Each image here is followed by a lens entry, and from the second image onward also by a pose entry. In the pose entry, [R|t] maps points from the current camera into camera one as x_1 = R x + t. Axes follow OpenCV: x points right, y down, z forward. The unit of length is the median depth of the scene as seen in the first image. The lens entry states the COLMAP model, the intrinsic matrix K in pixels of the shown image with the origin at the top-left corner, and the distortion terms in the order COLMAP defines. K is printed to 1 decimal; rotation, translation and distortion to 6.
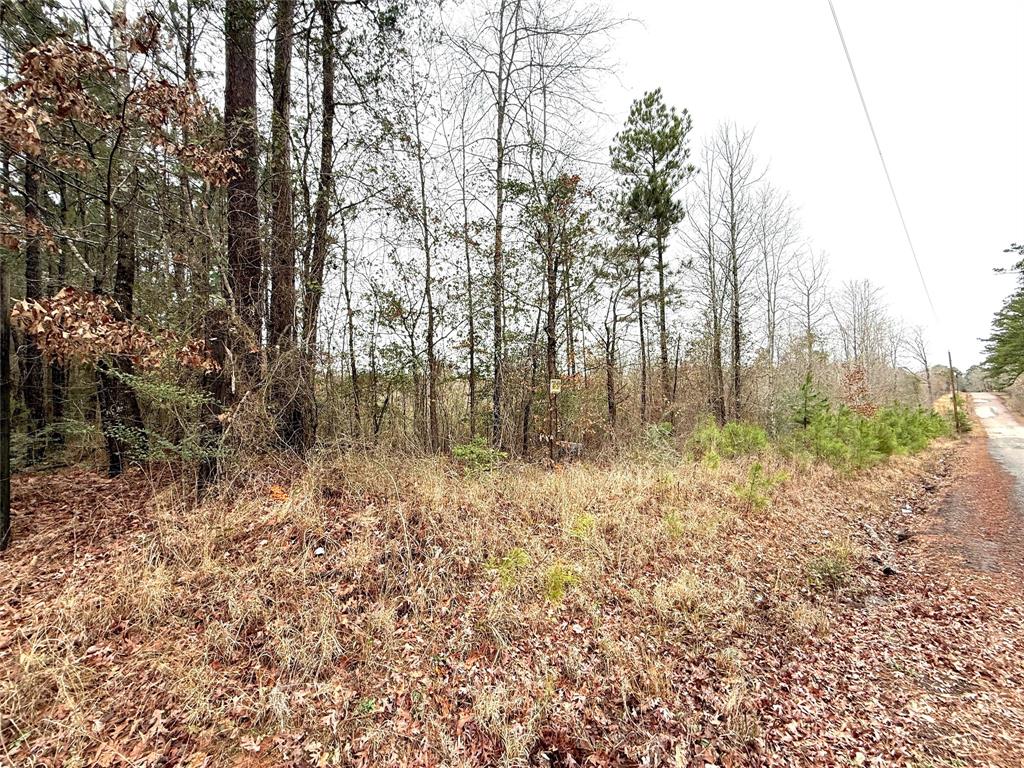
lens RADIAL K [[410.9, 0, 512.6], [0, 410.9, 379.7], [0, 0, 1]] dist [0.004560, -0.000326]
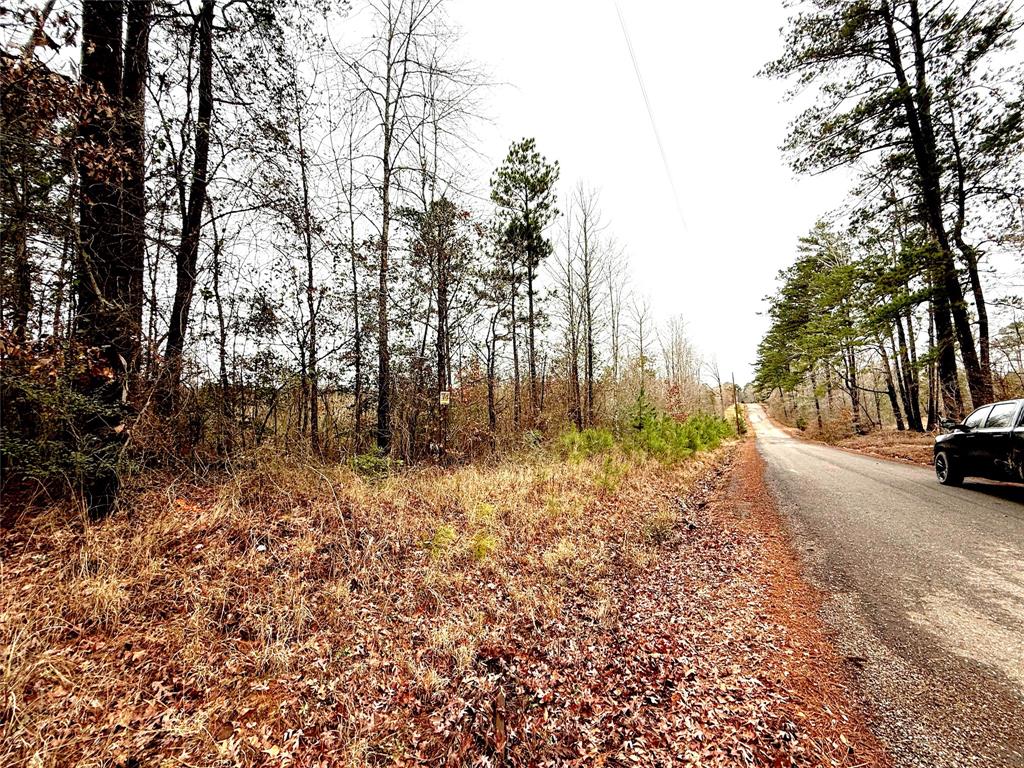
lens RADIAL K [[410.9, 0, 512.6], [0, 410.9, 379.7], [0, 0, 1]] dist [0.004560, -0.000326]
pose [[0.949526, 0.012459, 0.313442, -0.062759], [-0.002221, 0.999453, -0.033000, 0.002720], [-0.313682, 0.030638, 0.949034, -0.083100]]
